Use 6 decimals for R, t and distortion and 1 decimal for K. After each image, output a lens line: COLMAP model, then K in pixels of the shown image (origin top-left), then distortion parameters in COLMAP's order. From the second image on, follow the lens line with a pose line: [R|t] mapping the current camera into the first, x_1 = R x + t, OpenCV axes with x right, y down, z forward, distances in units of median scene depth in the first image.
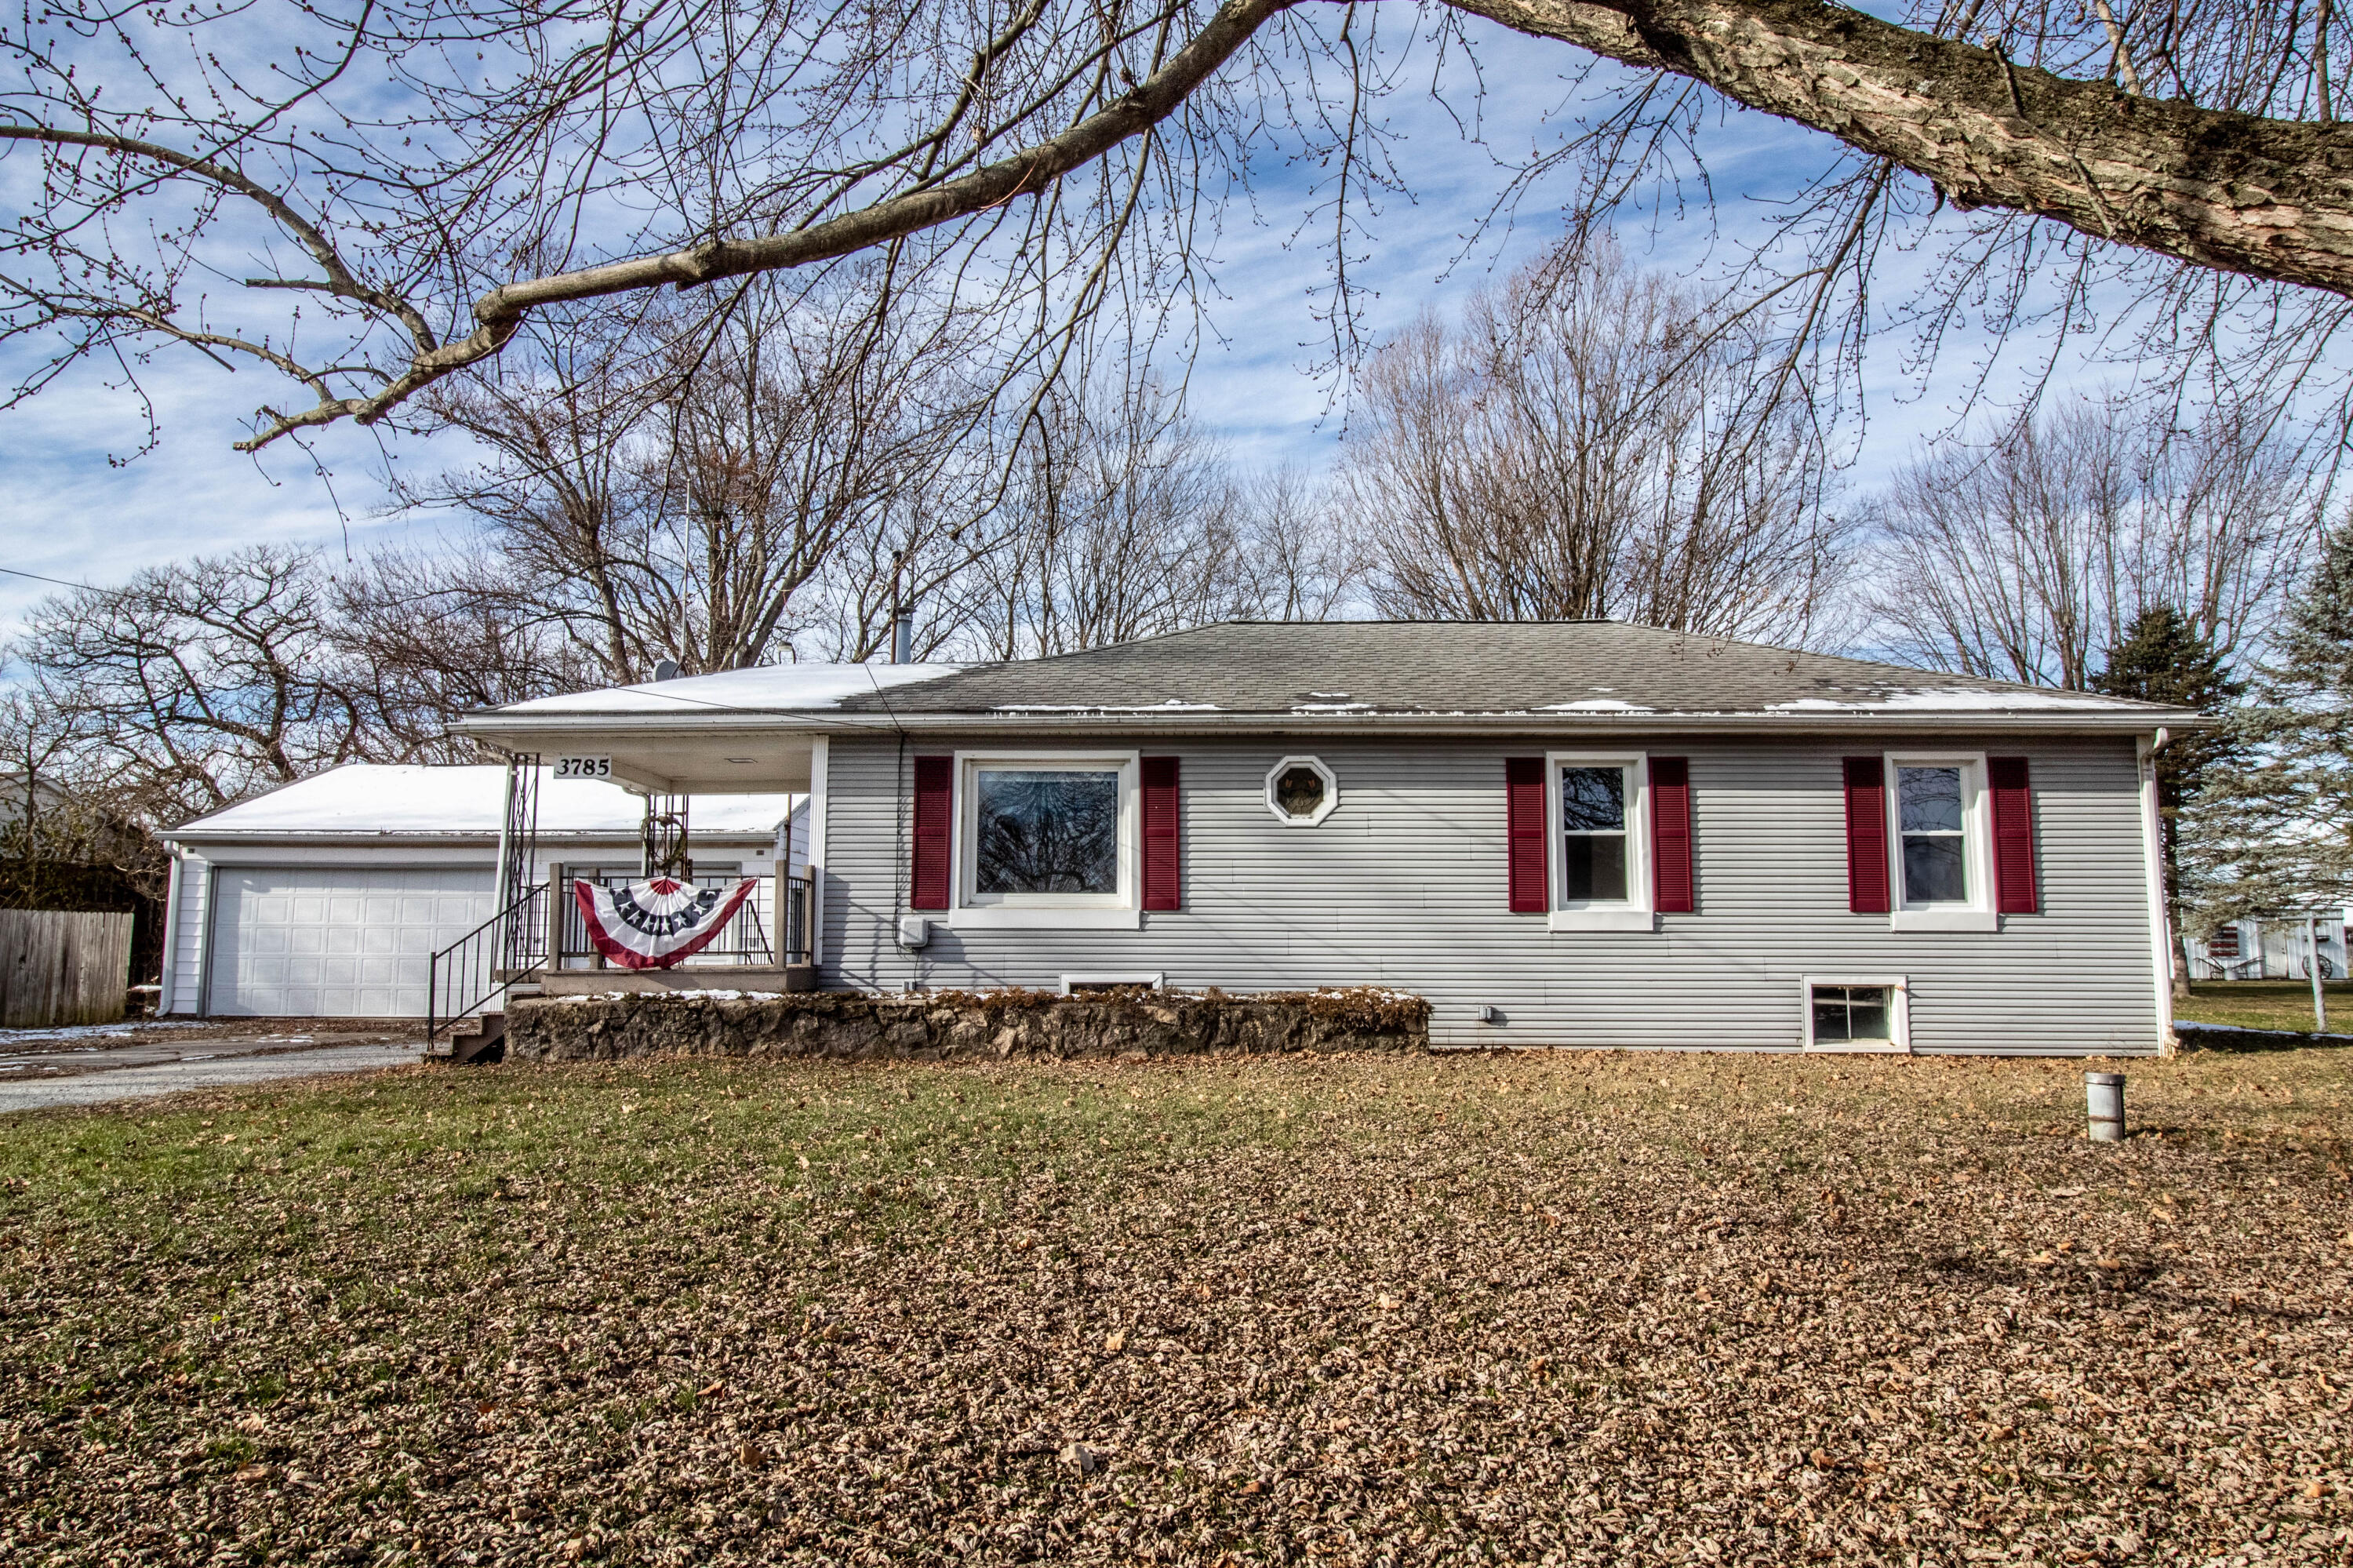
lens RADIAL K [[1576.3, 0, 1186.9], [0, 1576.3, 768.4], [0, 0, 1]] dist [0.002438, 0.000303]
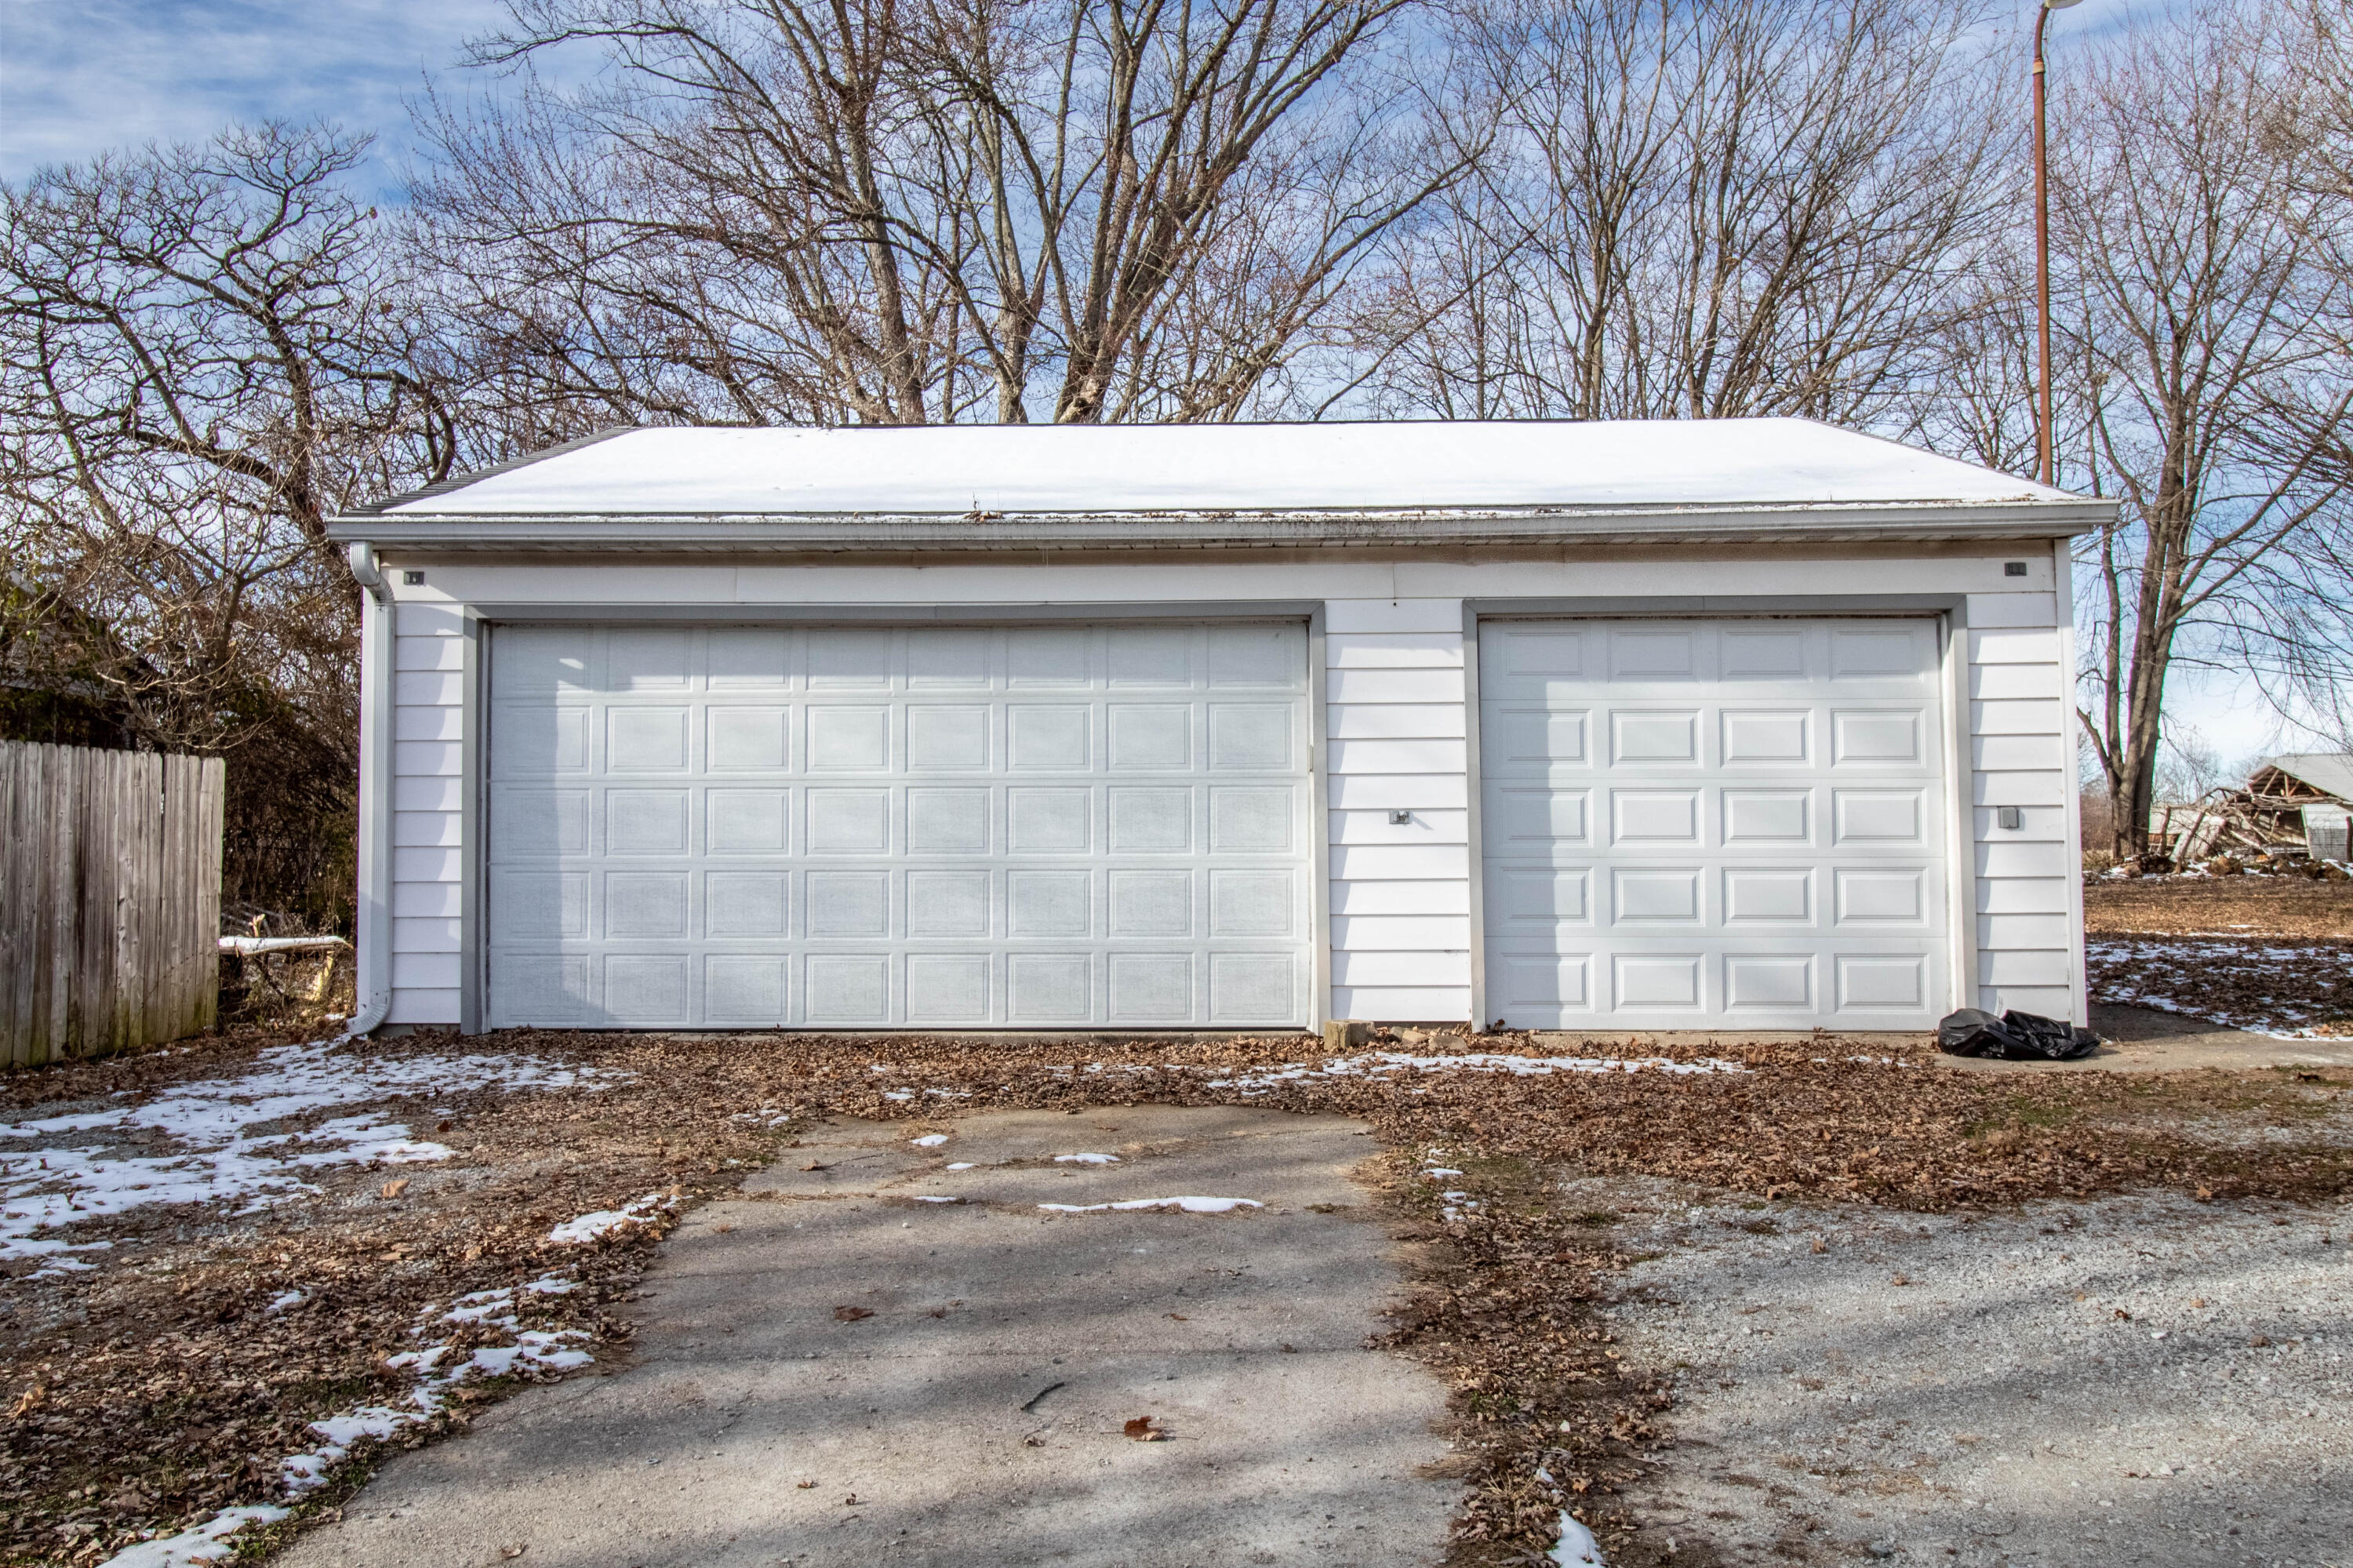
lens RADIAL K [[1763.8, 0, 1165.0], [0, 1763.8, 779.8], [0, 0, 1]] dist [0.016094, 0.005878]
pose [[0.999914, -0.006421, 0.011461, -0.751216], [0.005496, 0.996858, 0.079014, 0.109340], [-0.011932, -0.078945, 0.996808, 0.955294]]
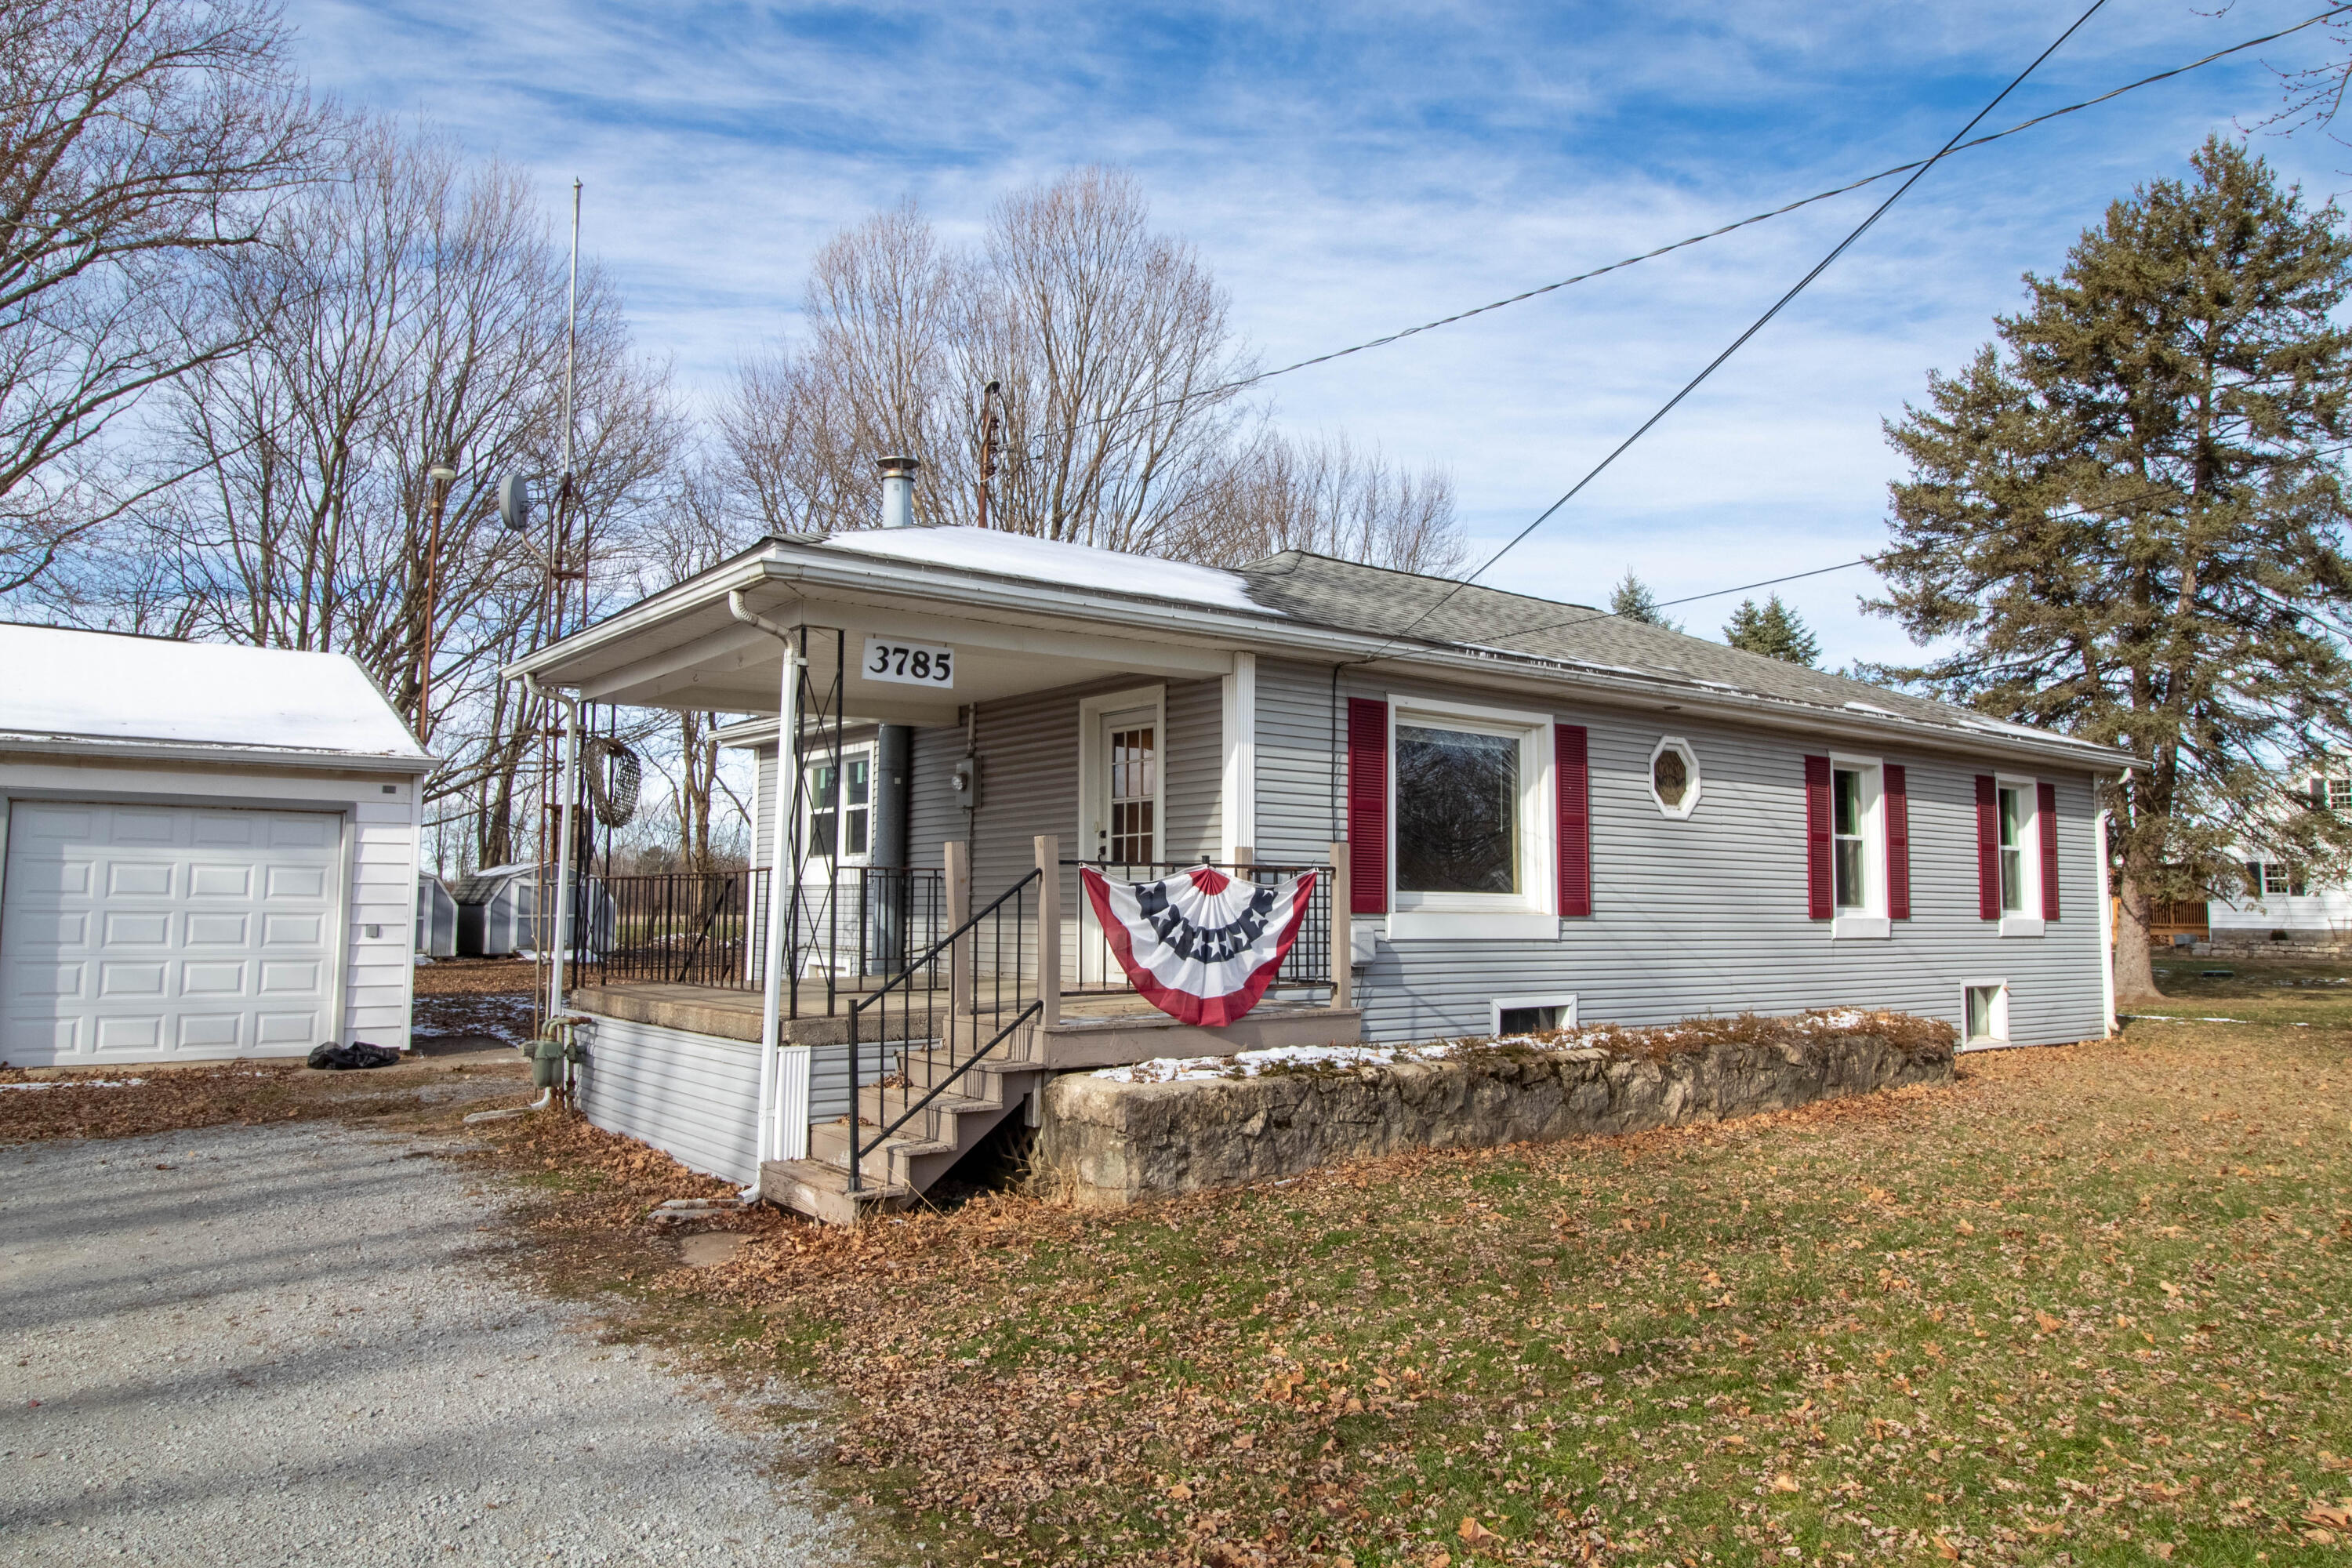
lens RADIAL K [[1575.6, 0, 1175.9], [0, 1575.6, 796.1], [0, 0, 1]] dist [0.002438, 0.000303]
pose [[0.775590, 0.049225, 0.629315, -0.677851], [-0.080331, 0.996546, 0.021053, 0.028027], [-0.626105, -0.066882, 0.776865, 0.500809]]
